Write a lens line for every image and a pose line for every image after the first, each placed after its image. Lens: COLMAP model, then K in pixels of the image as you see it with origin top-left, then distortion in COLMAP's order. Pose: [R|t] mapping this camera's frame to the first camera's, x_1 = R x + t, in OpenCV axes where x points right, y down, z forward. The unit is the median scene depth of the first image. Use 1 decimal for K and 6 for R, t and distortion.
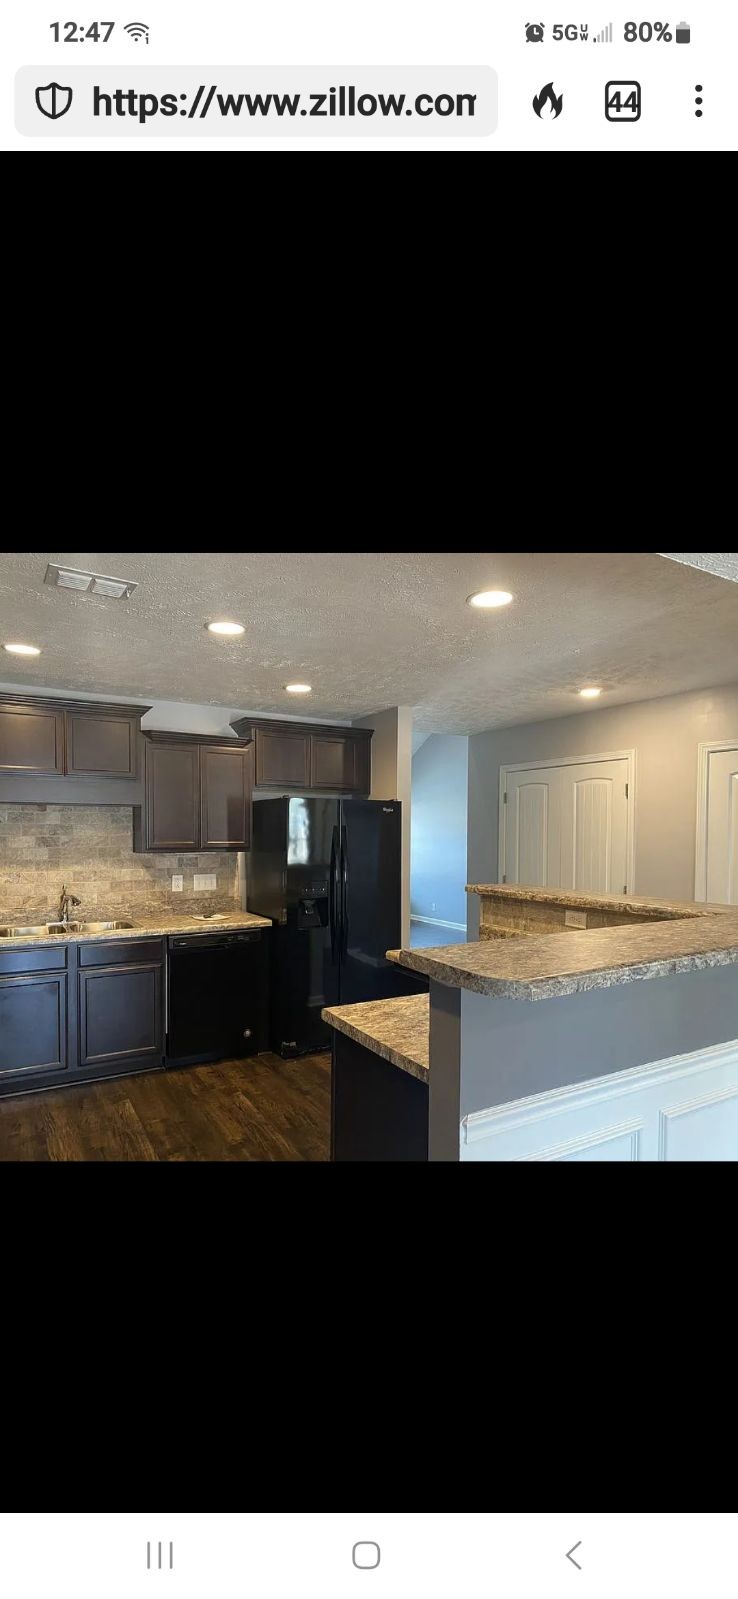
lens RADIAL K [[630.7, 0, 365.1], [0, 630.7, 840.6], [0, 0, 1]] dist [-0.000259, -0.000017]
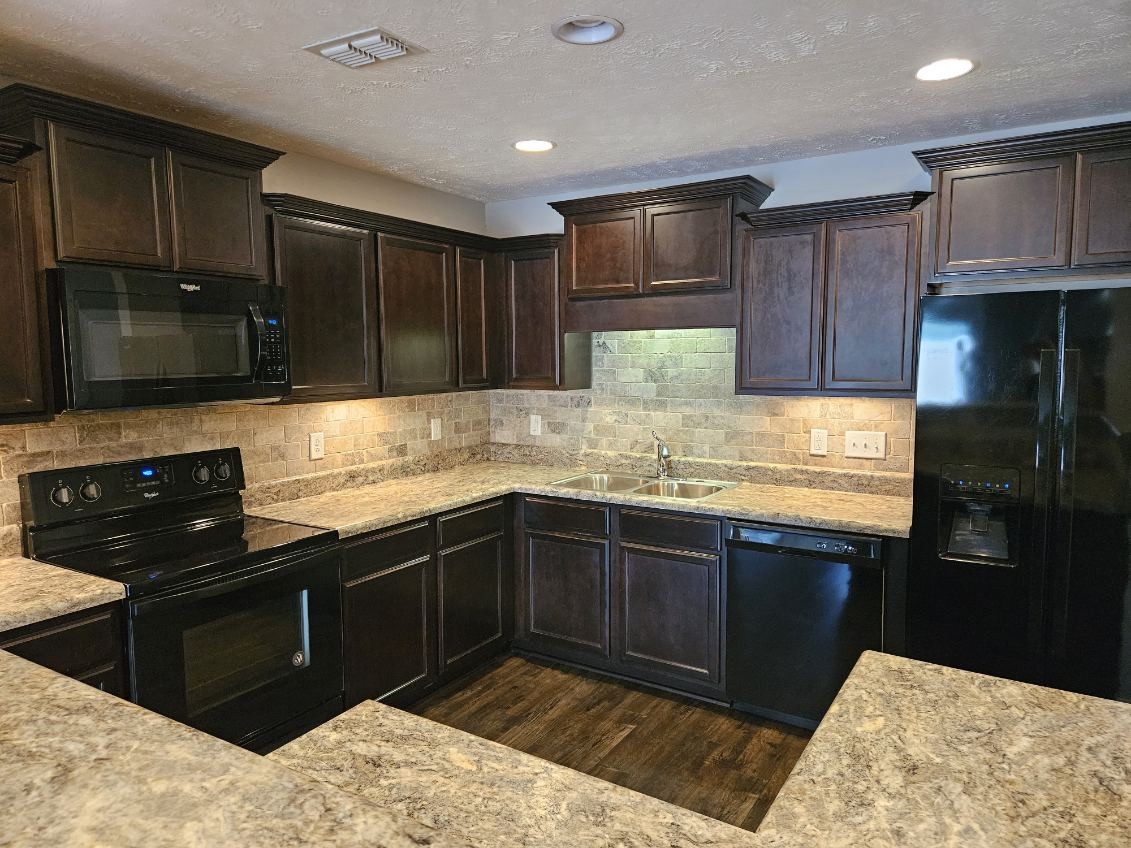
lens RADIAL K [[756.8, 0, 560.2], [0, 756.8, 420.4], [0, 0, 1]] dist [0.091822, -0.082263]
pose [[0.441307, 0.071825, -0.894477, 0.337514], [-0.003470, 0.996921, 0.078339, -0.018004], [0.897350, -0.031467, 0.440197, 0.488012]]
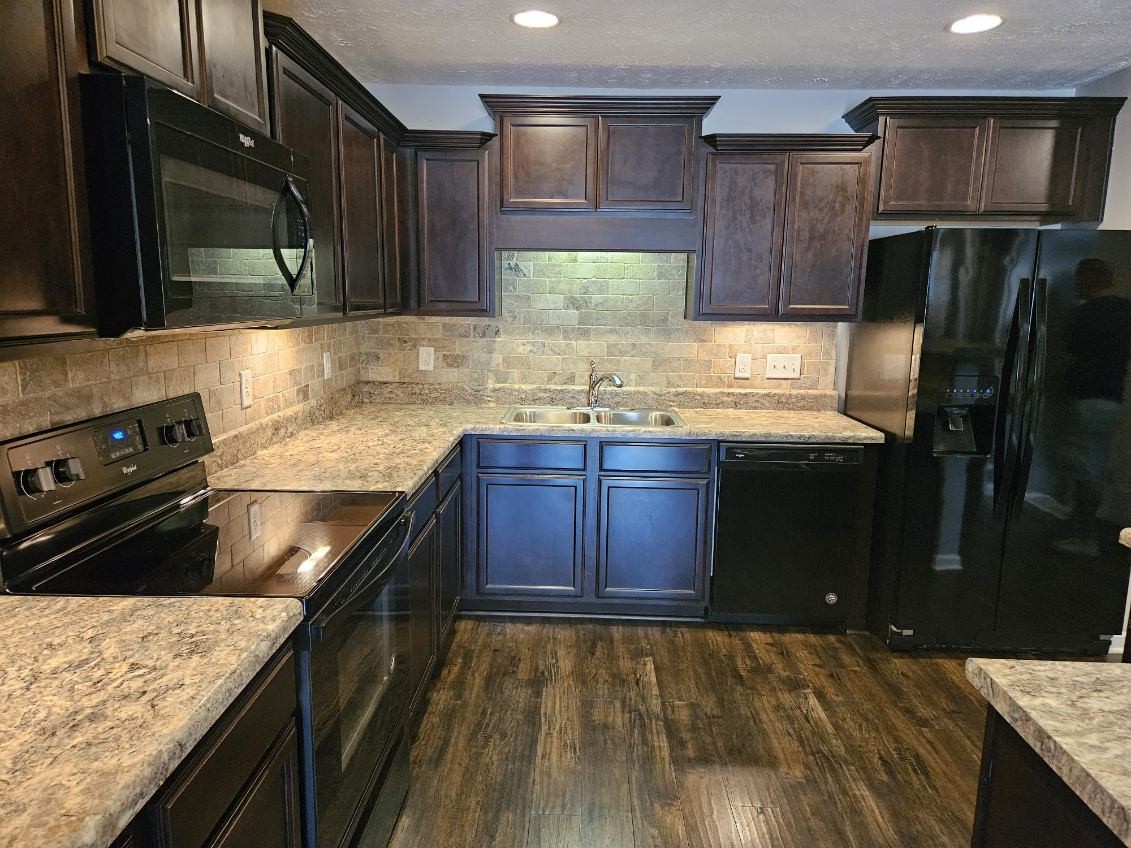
lens RADIAL K [[756.8, 0, 560.2], [0, 756.8, 420.4], [0, 0, 1]] dist [0.091822, -0.082263]
pose [[0.843628, 0.096851, -0.528122, -0.021182], [-0.020316, 0.988651, 0.148853, 0.007254], [0.536544, -0.114848, 0.836020, 0.212741]]
